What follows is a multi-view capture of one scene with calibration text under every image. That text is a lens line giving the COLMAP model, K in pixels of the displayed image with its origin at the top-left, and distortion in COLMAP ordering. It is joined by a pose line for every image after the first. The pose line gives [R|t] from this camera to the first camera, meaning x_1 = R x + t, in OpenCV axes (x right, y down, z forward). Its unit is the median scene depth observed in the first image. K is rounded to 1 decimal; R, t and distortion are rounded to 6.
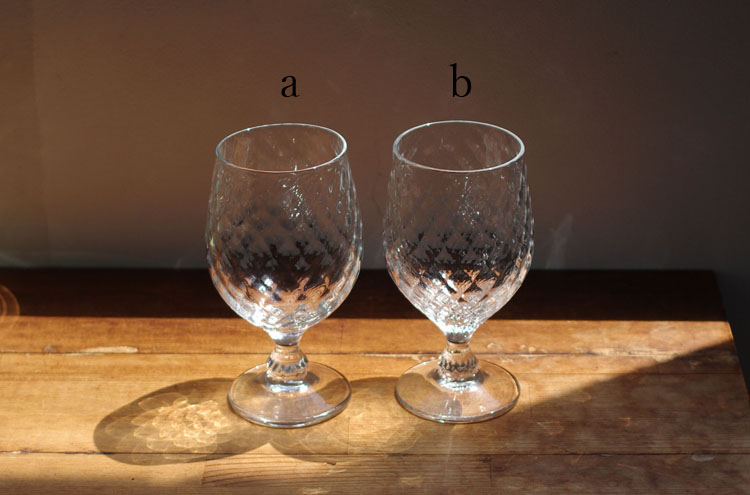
lens RADIAL K [[1035.4, 0, 374.5], [0, 1035.4, 245.6], [0, 0, 1]] dist [-0.073091, 0.000000]
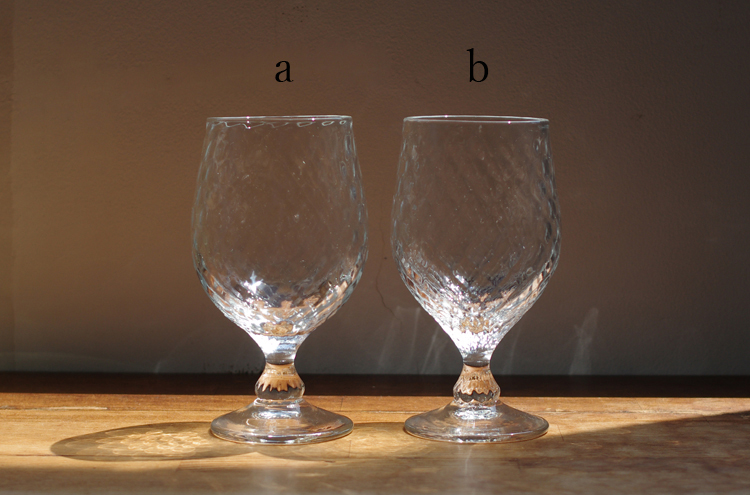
lens RADIAL K [[1122.3, 0, 378.2], [0, 1122.3, 245.1], [0, 0, 1]] dist [-0.064974, 0.000000]
pose [[0.999956, 0.009019, 0.002603, -0.005044], [-0.008327, 0.980288, -0.197396, 0.171482], [-0.004332, 0.197366, 0.980320, 0.051632]]
